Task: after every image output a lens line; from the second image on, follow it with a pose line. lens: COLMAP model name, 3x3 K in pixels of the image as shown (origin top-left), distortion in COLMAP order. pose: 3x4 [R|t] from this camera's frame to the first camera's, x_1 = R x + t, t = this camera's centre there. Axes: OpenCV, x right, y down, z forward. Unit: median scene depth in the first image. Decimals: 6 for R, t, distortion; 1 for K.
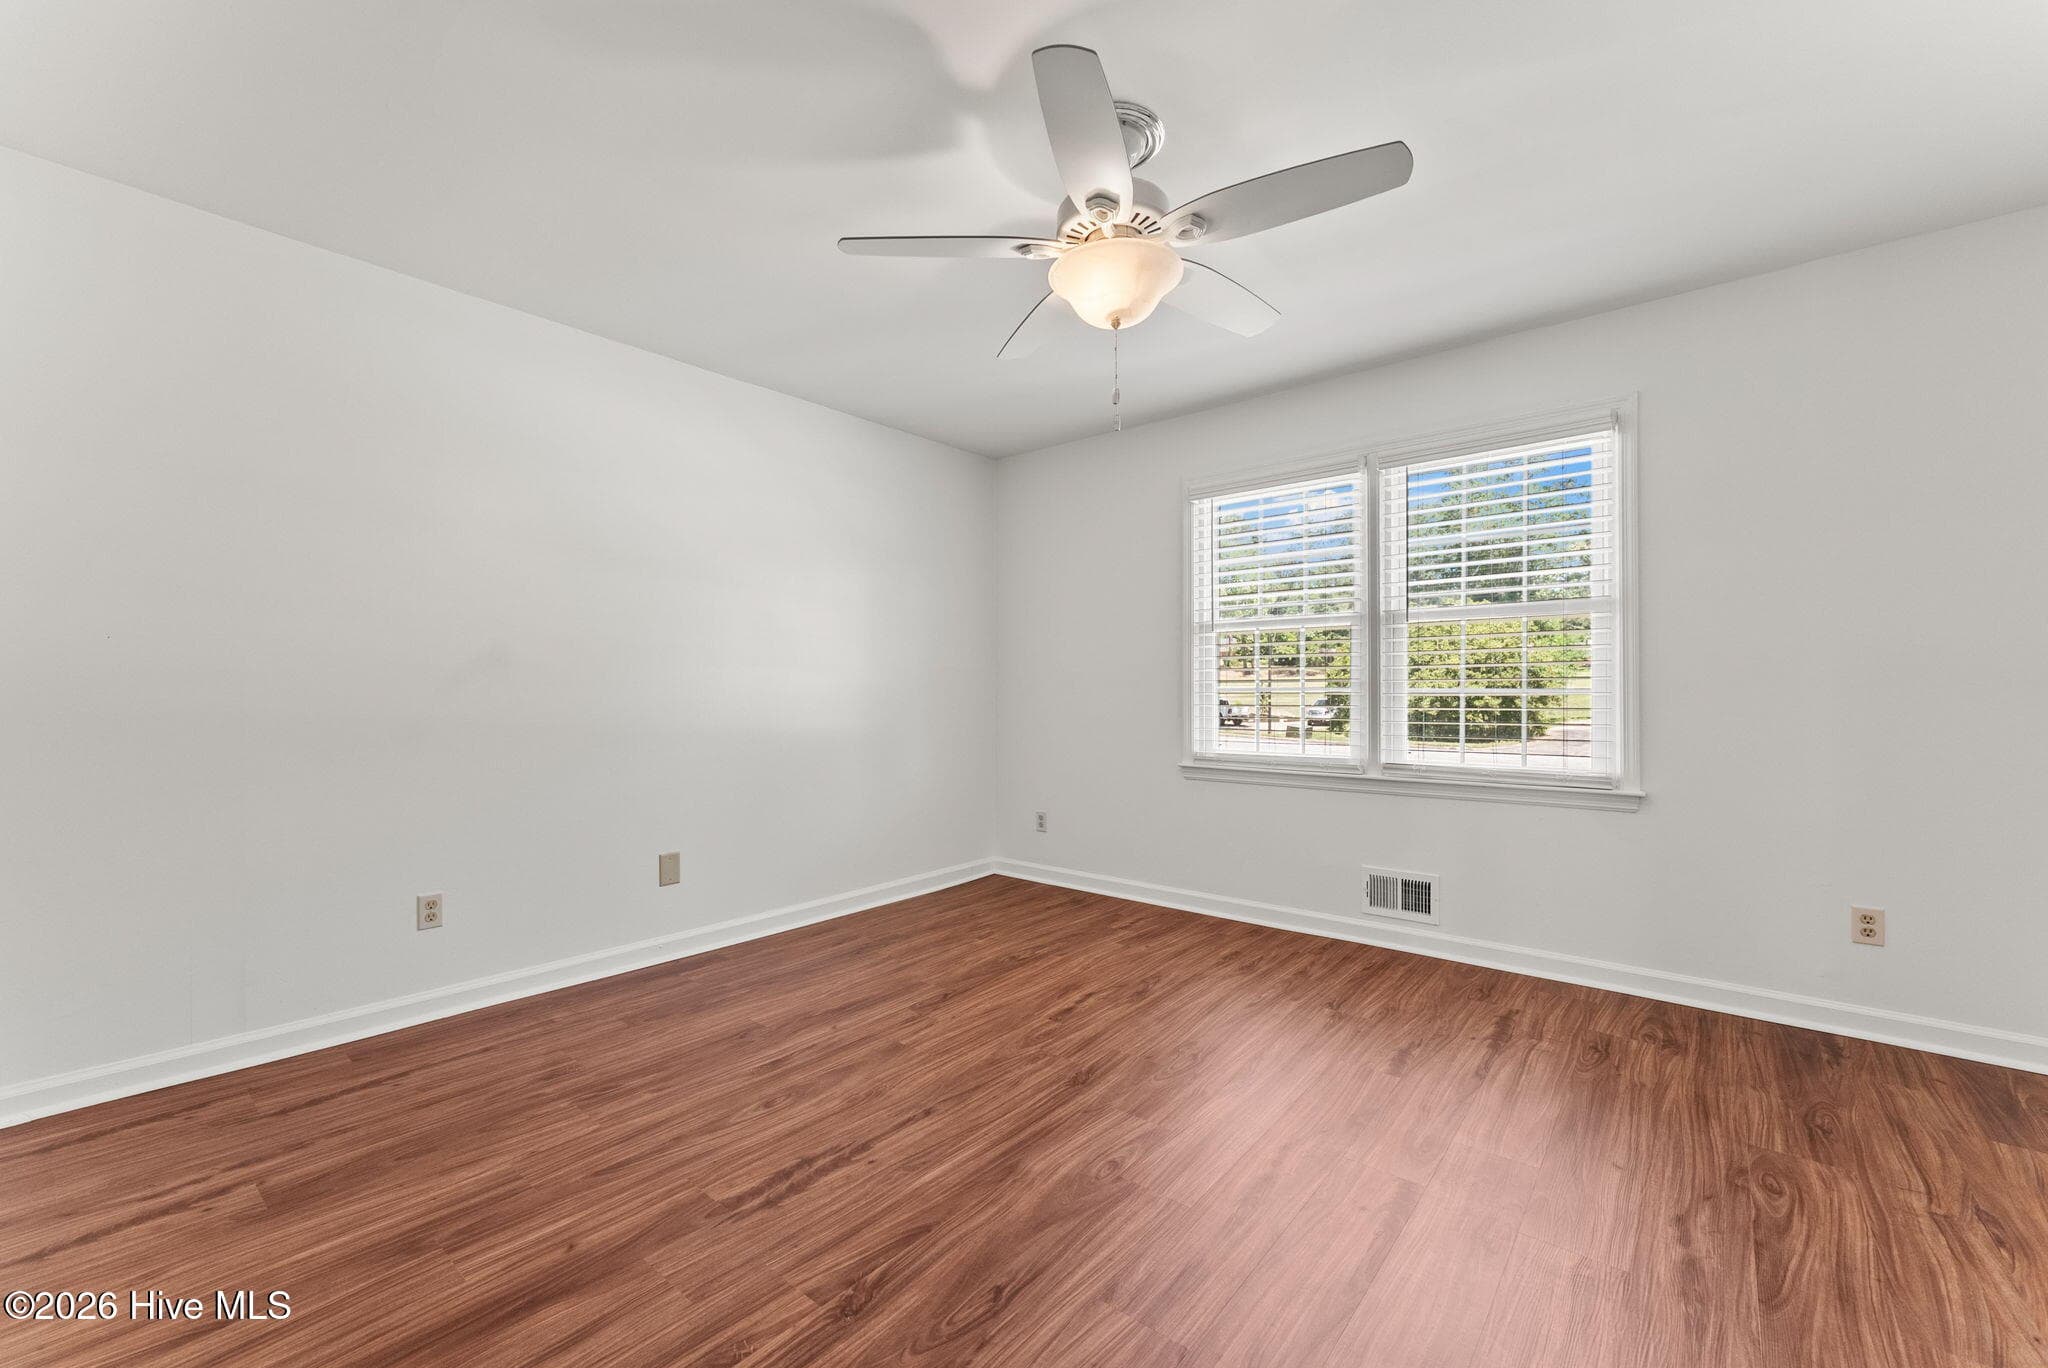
lens RADIAL K [[843.0, 0, 1018.4], [0, 843.0, 688.4], [0, 0, 1]] dist [0.000913, 0.000475]
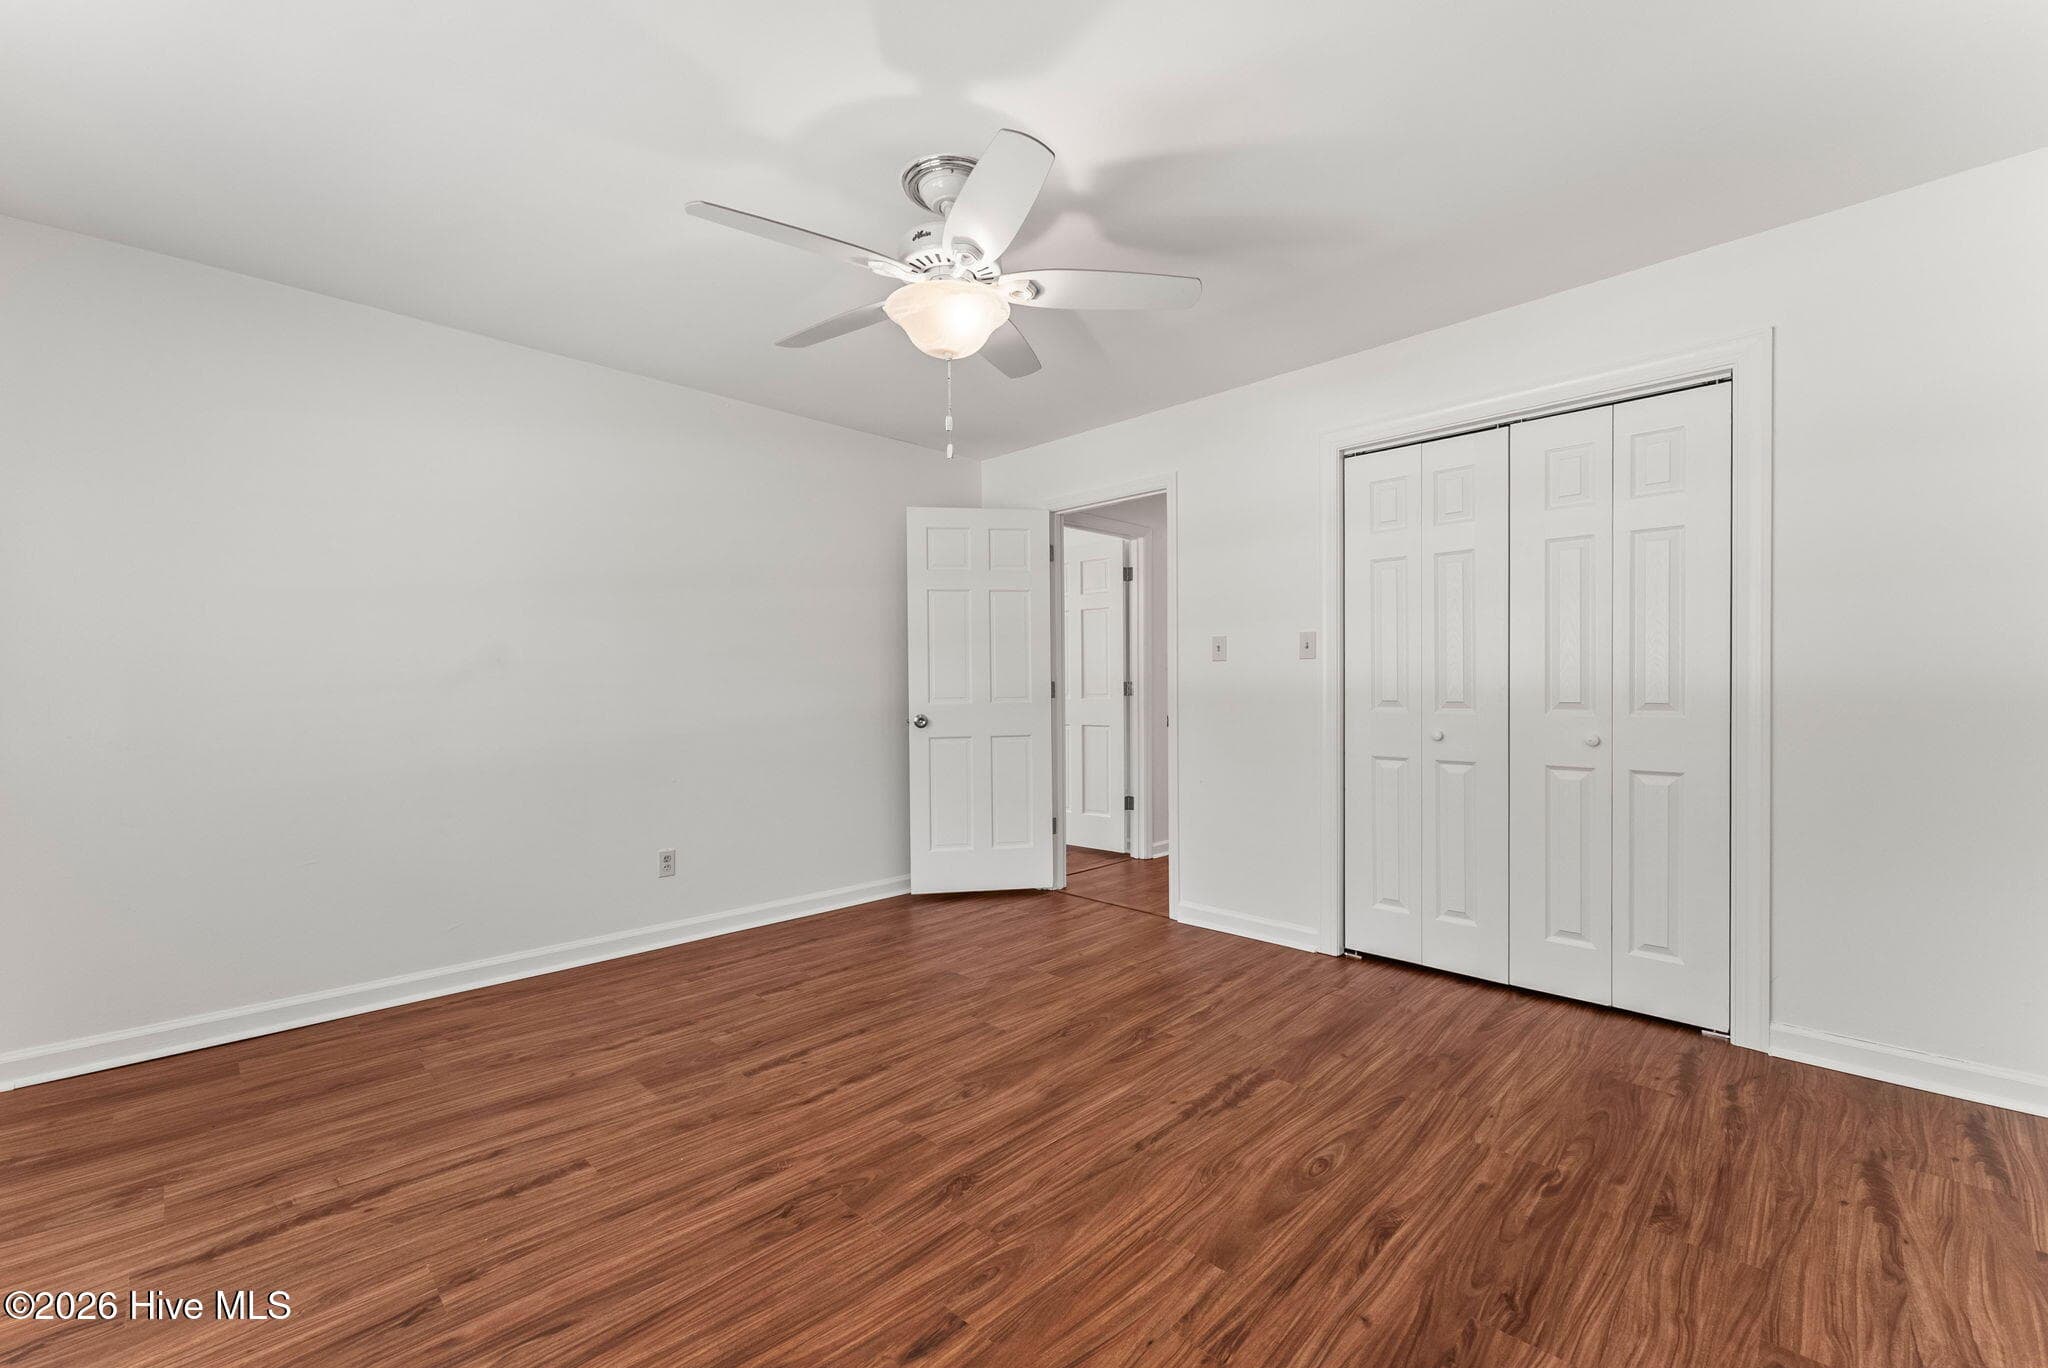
lens RADIAL K [[843.0, 0, 1018.4], [0, 843.0, 688.4], [0, 0, 1]] dist [0.000913, 0.000475]
pose [[-0.996626, 0.007696, 0.081718, -0.057989], [0.008110, 0.999956, 0.004731, -0.010640], [-0.081678, 0.005378, -0.996644, 2.039985]]
